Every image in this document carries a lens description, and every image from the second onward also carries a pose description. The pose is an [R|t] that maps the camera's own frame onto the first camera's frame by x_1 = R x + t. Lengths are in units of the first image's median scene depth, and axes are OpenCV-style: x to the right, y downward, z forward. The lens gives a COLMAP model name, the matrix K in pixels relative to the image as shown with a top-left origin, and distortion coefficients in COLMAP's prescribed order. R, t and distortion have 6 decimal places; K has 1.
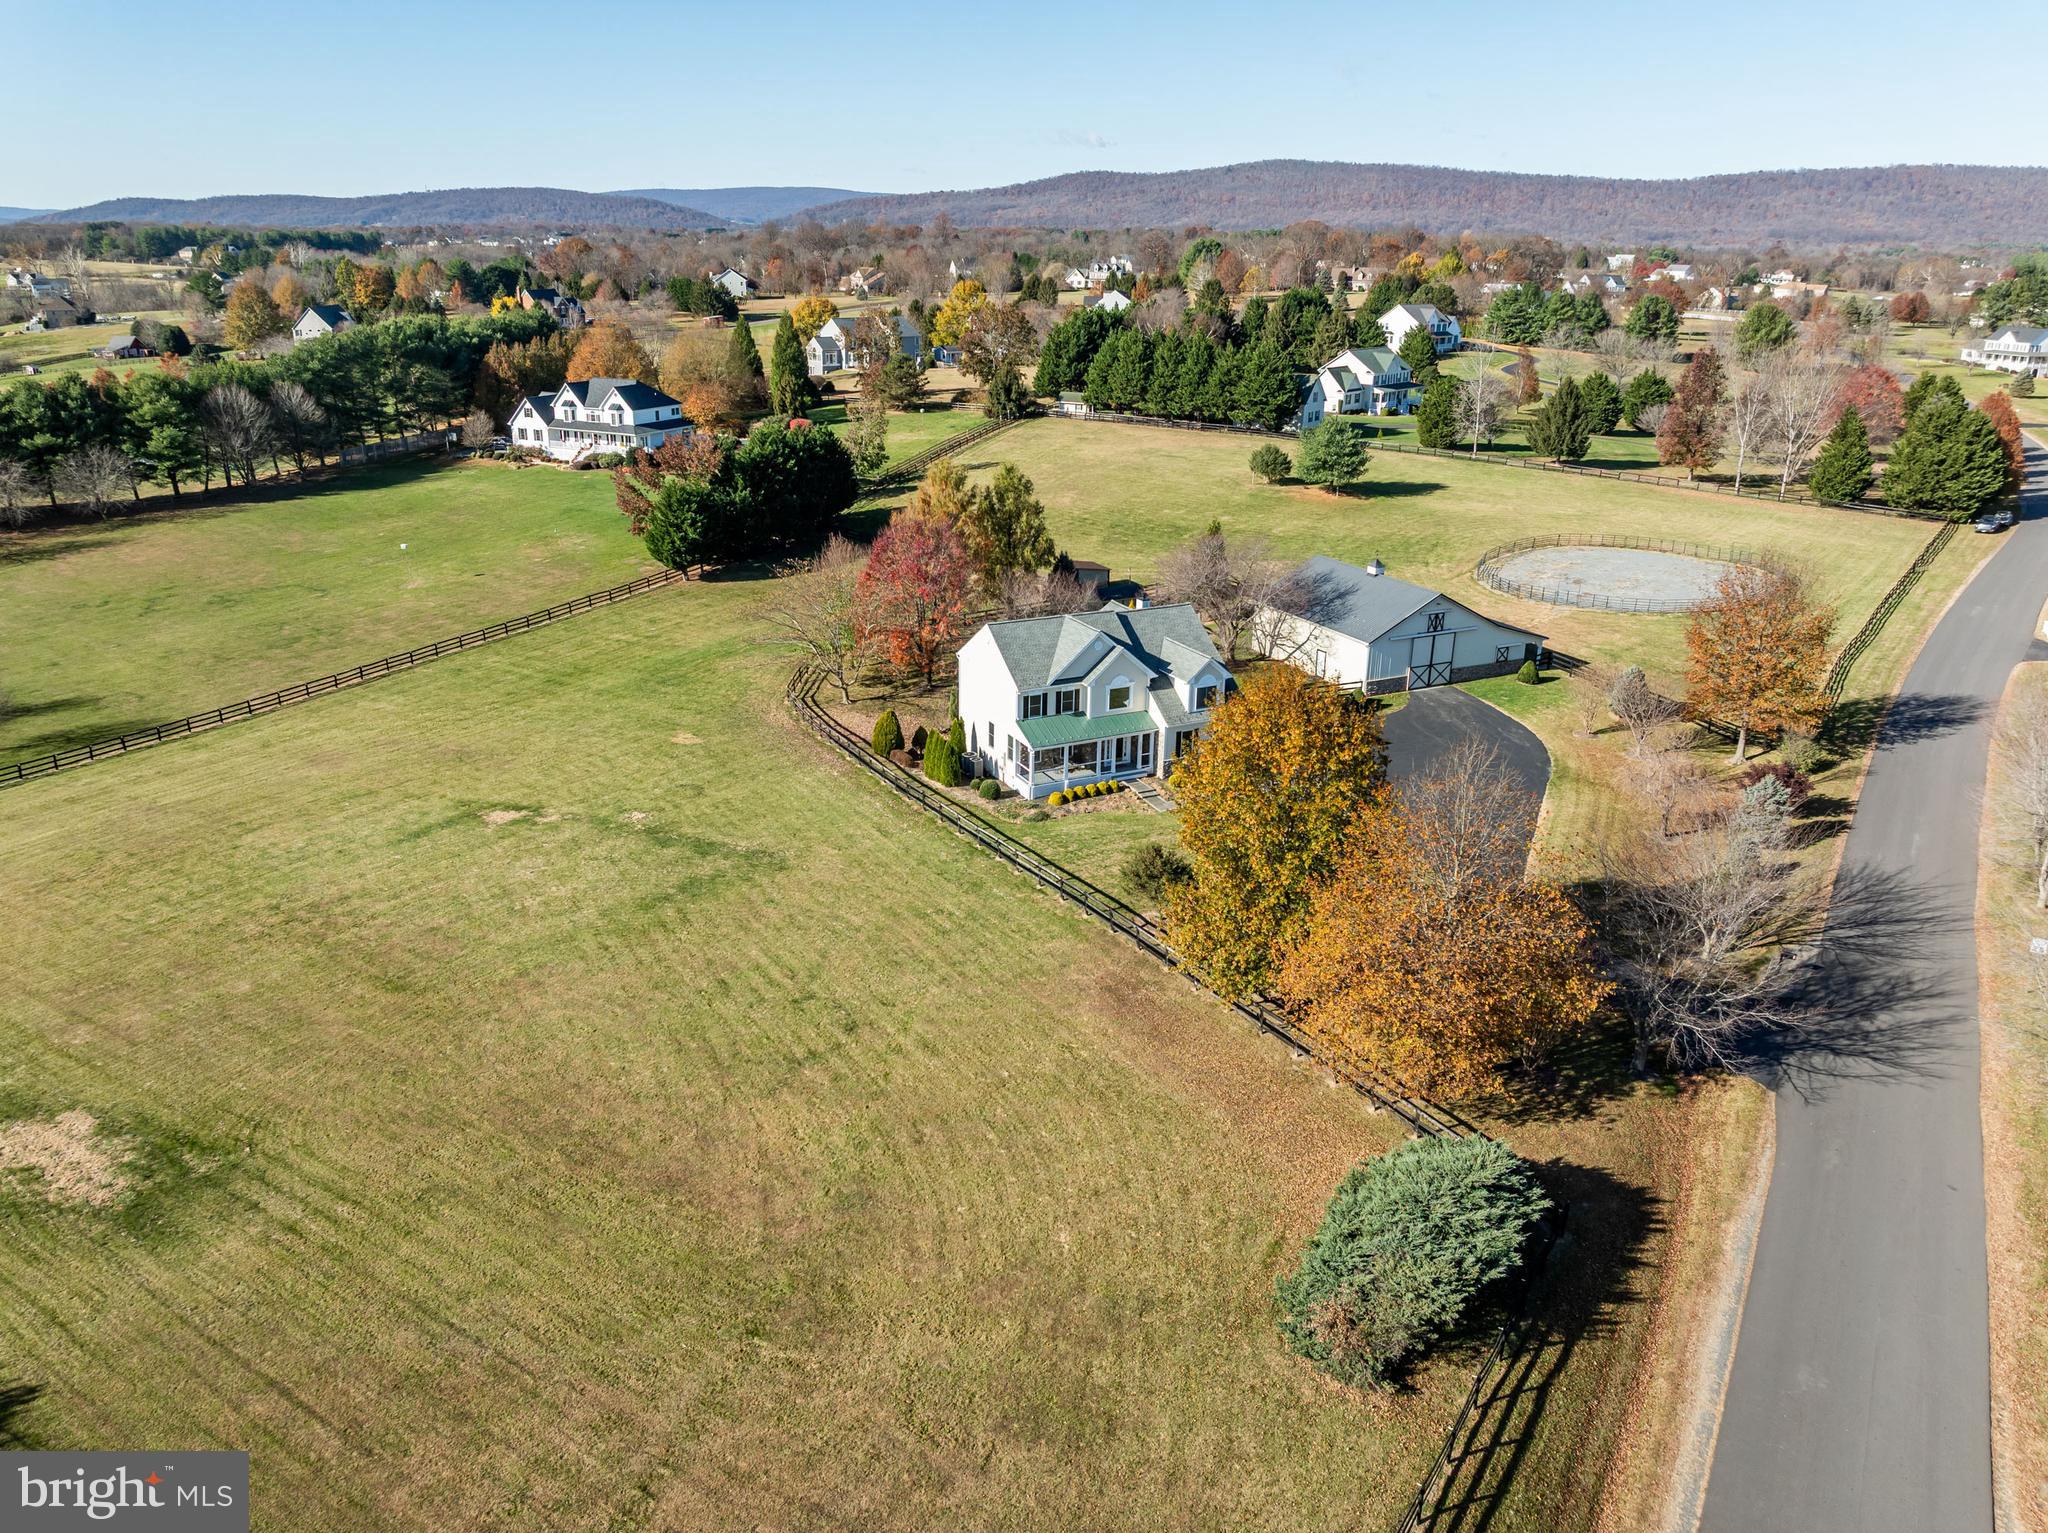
lens RADIAL K [[1454.2, 0, 1021.1], [0, 1454.2, 768.5], [0, 0, 1]] dist [-0.039583, -0.000986]
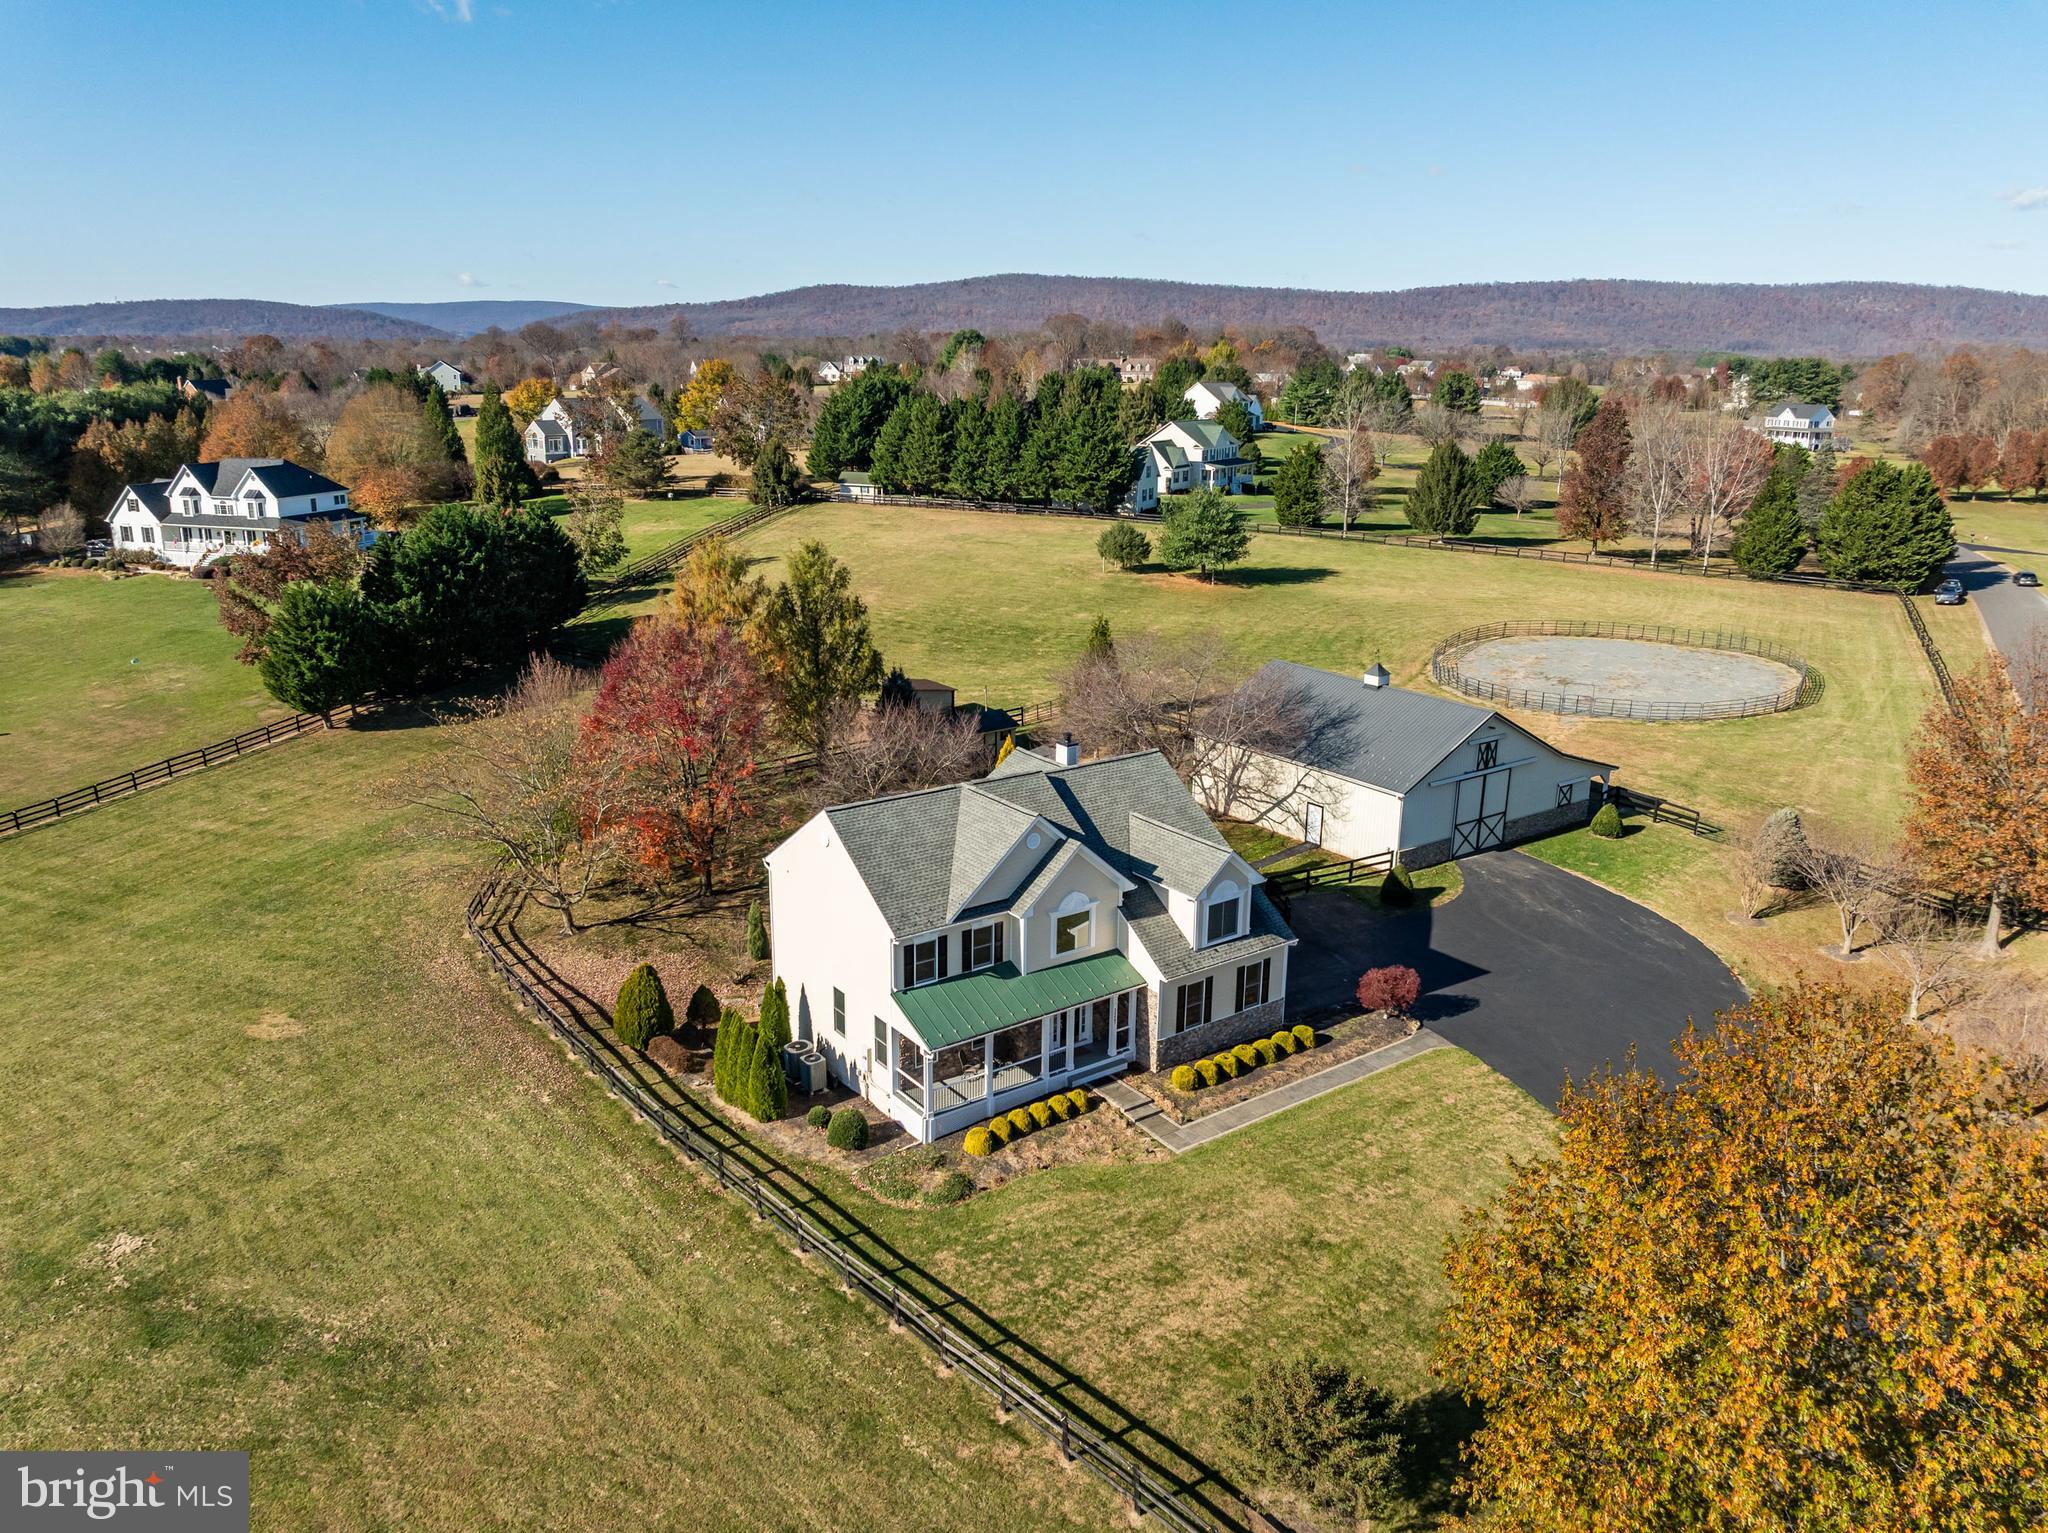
lens RADIAL K [[1463.6, 0, 1019.3], [0, 1463.6, 755.3], [0, 0, 1]] dist [-0.038810, -0.003059]
pose [[0.985464, -0.044597, 0.163924, -0.020866], [0.058043, 0.995248, -0.078176, -0.038077], [-0.159659, 0.086555, 0.983370, 0.236073]]
